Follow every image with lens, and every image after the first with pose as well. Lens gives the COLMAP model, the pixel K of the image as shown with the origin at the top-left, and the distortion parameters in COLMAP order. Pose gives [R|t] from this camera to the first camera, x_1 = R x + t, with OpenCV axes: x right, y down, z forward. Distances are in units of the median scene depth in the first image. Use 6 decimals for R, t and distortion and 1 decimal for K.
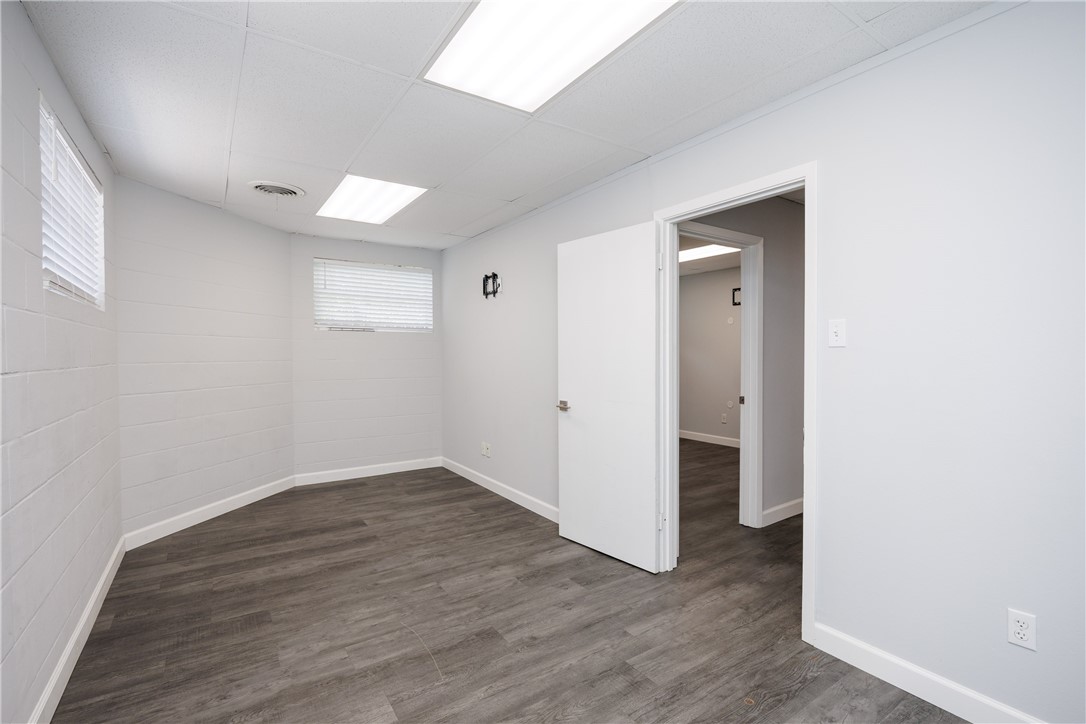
lens RADIAL K [[491.2, 0, 543.0], [0, 491.2, 365.7], [0, 0, 1]] dist [-0.016328, 0.000973]
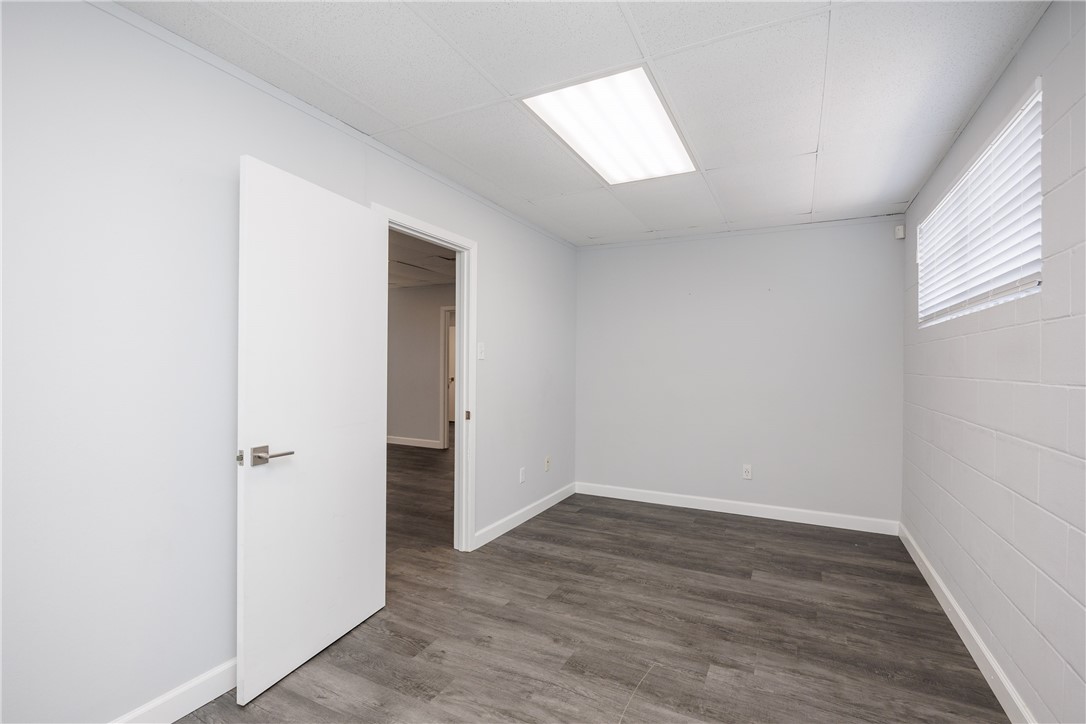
lens RADIAL K [[487.7, 0, 548.0], [0, 487.7, 366.0], [0, 0, 1]] dist [-0.006028, -0.000409]
pose [[-0.485961, -0.004895, 0.873967, -0.713011], [0.012756, 0.999838, 0.012693, -0.025225], [-0.873888, 0.017317, -0.485819, 1.187627]]
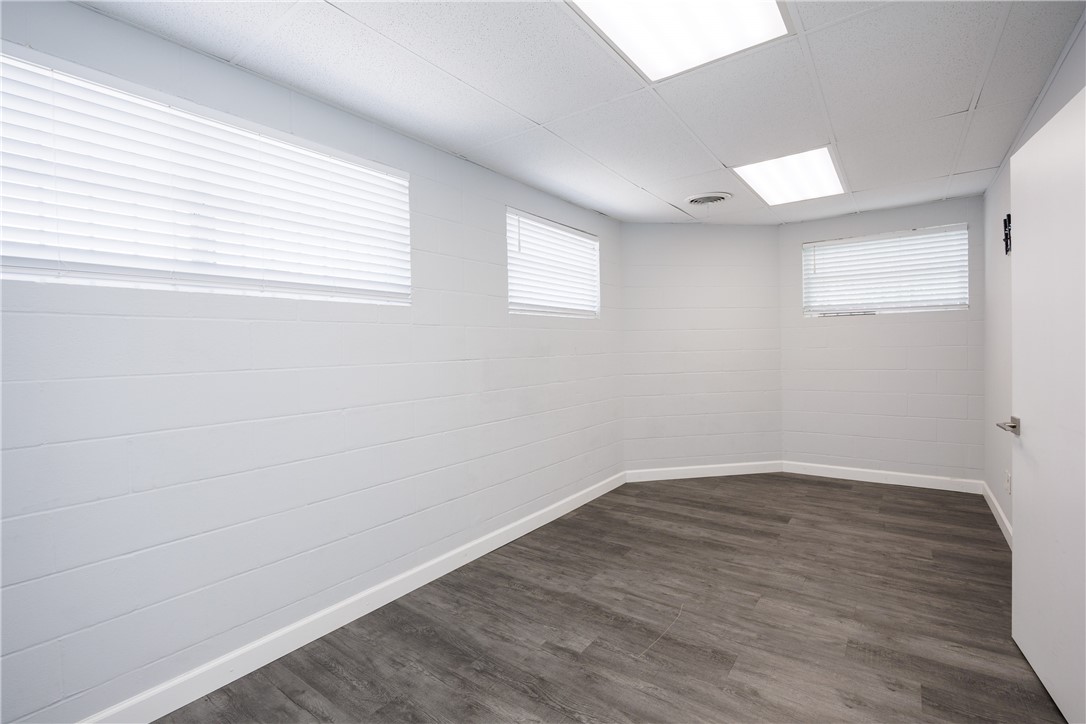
lens RADIAL K [[491.2, 0, 542.9], [0, 491.2, 360.2], [0, 0, 1]] dist [-0.016328, 0.000973]
pose [[0.333249, 0.017193, -0.942682, 0.490110], [0.001074, 0.999826, 0.018615, -0.011427], [0.942838, -0.007216, 0.333172, 0.315164]]
